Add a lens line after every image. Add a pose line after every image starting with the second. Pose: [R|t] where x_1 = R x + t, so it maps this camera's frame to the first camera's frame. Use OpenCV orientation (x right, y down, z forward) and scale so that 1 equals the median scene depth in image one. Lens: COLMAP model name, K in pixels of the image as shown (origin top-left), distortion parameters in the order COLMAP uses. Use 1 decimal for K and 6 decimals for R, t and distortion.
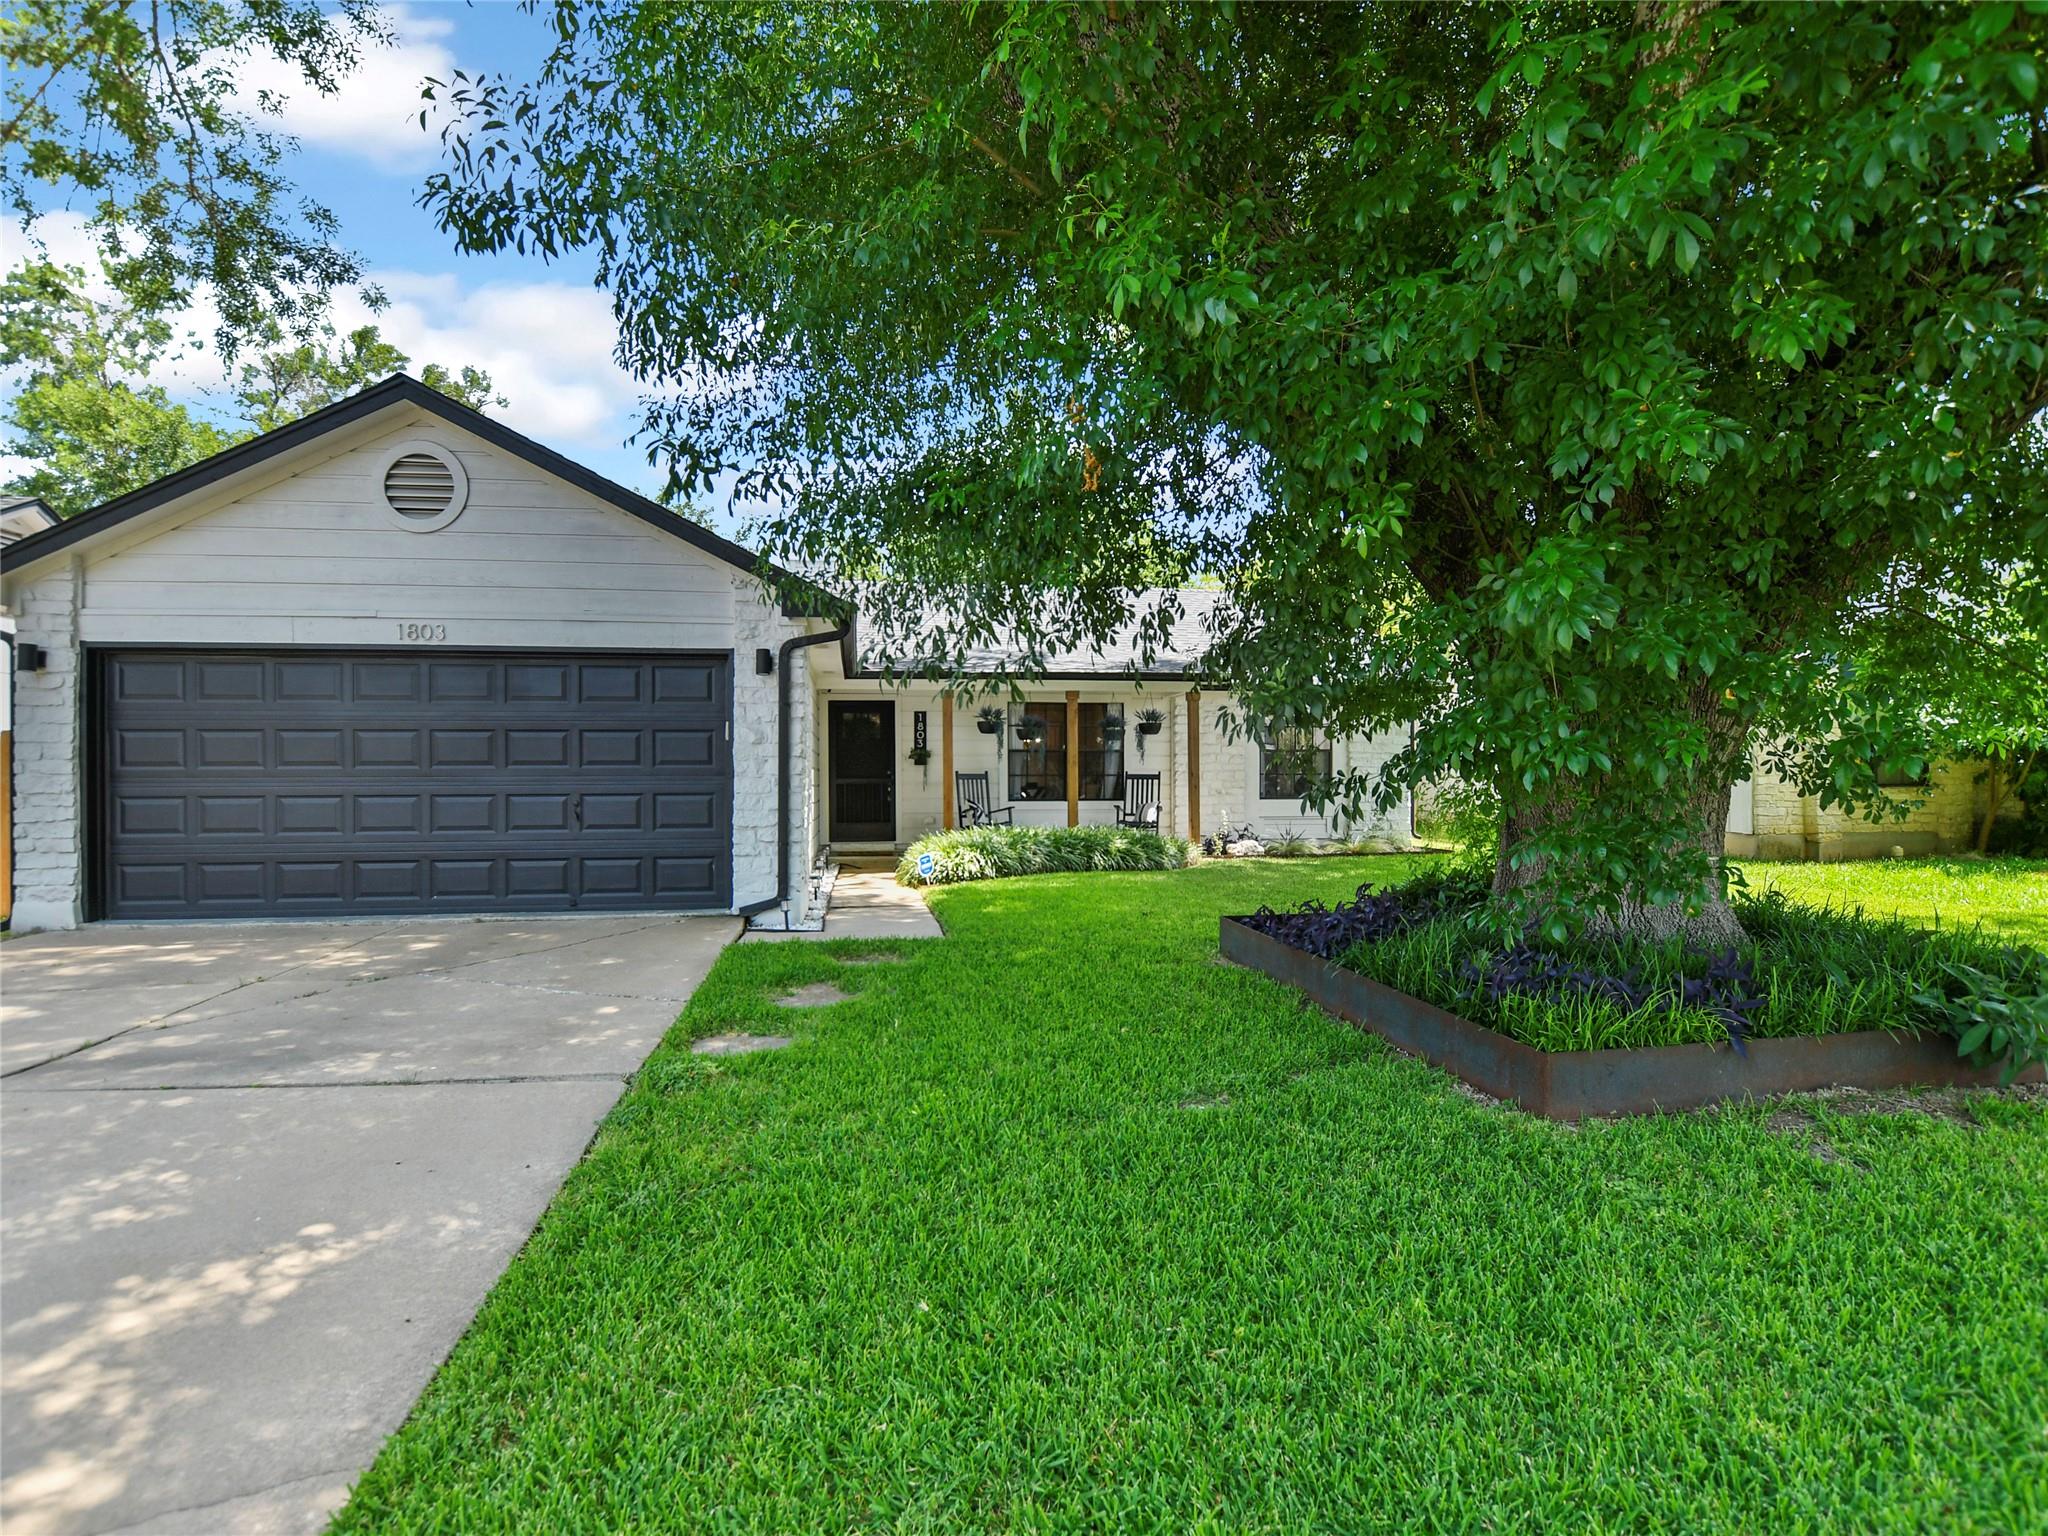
lens RADIAL K [[1009.2, 0, 1006.9], [0, 1009.2, 778.1], [0, 0, 1]] dist [-0.030712, 0.001648]
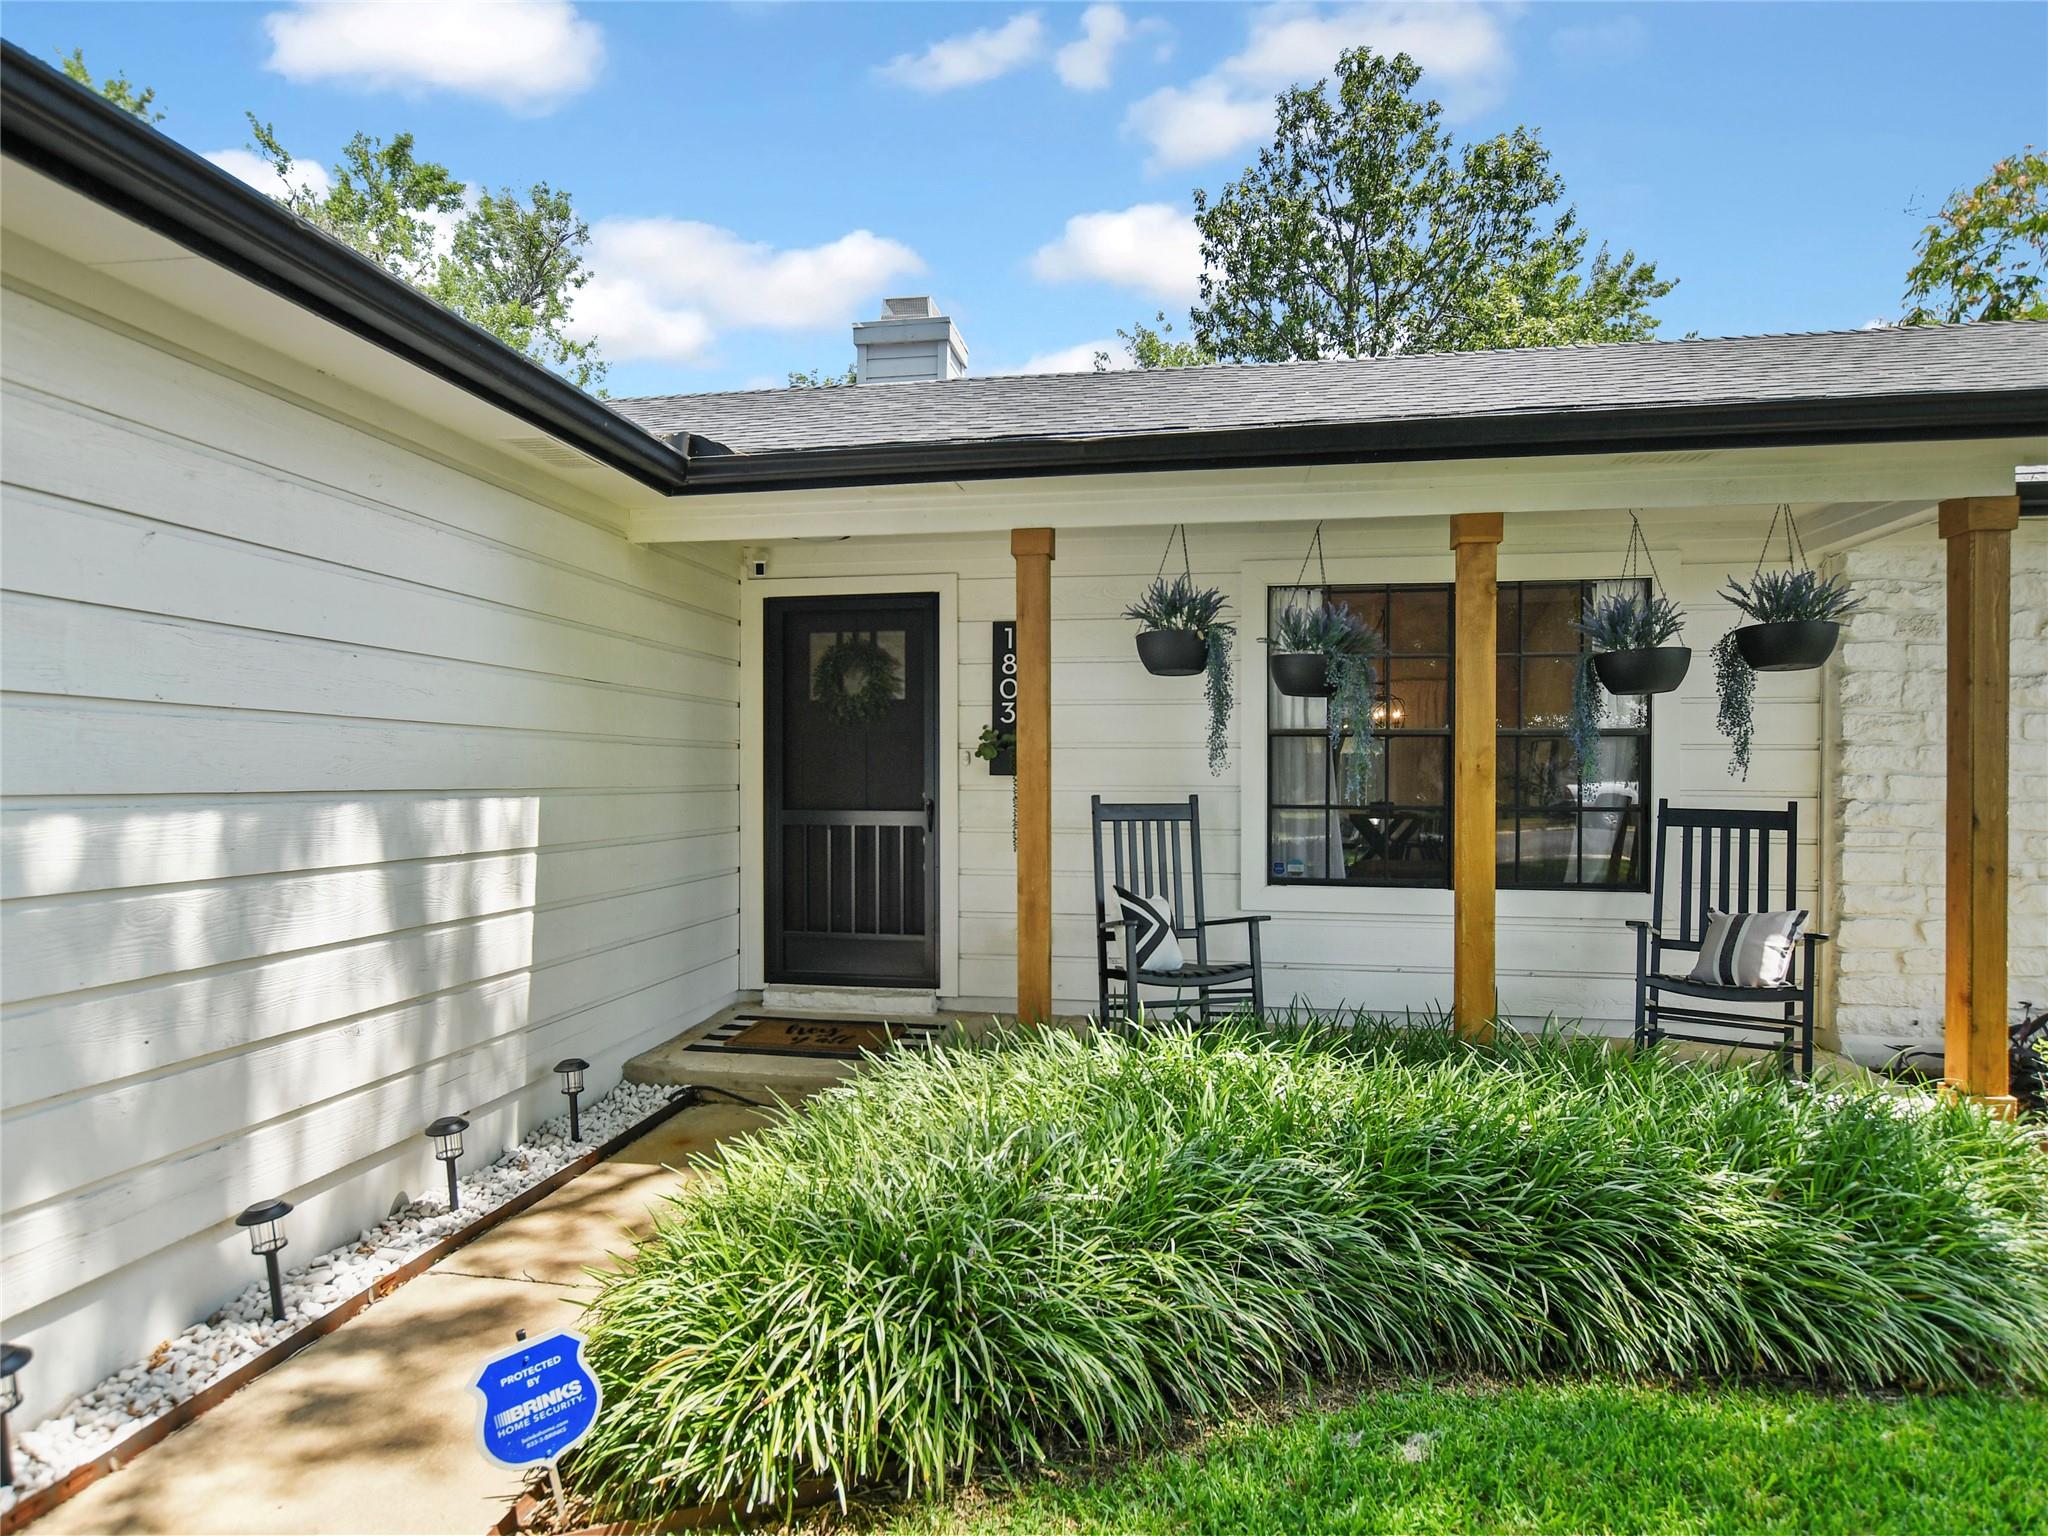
lens RADIAL K [[1051.6, 0, 1013.1], [0, 1051.6, 779.6], [0, 0, 1]] dist [-0.031118, 0.002277]
pose [[0.940114, 0.008769, -0.340747, 0.041574], [-0.004613, 0.999905, 0.013004, -0.016226], [0.340828, -0.010653, 0.940065, 0.656749]]
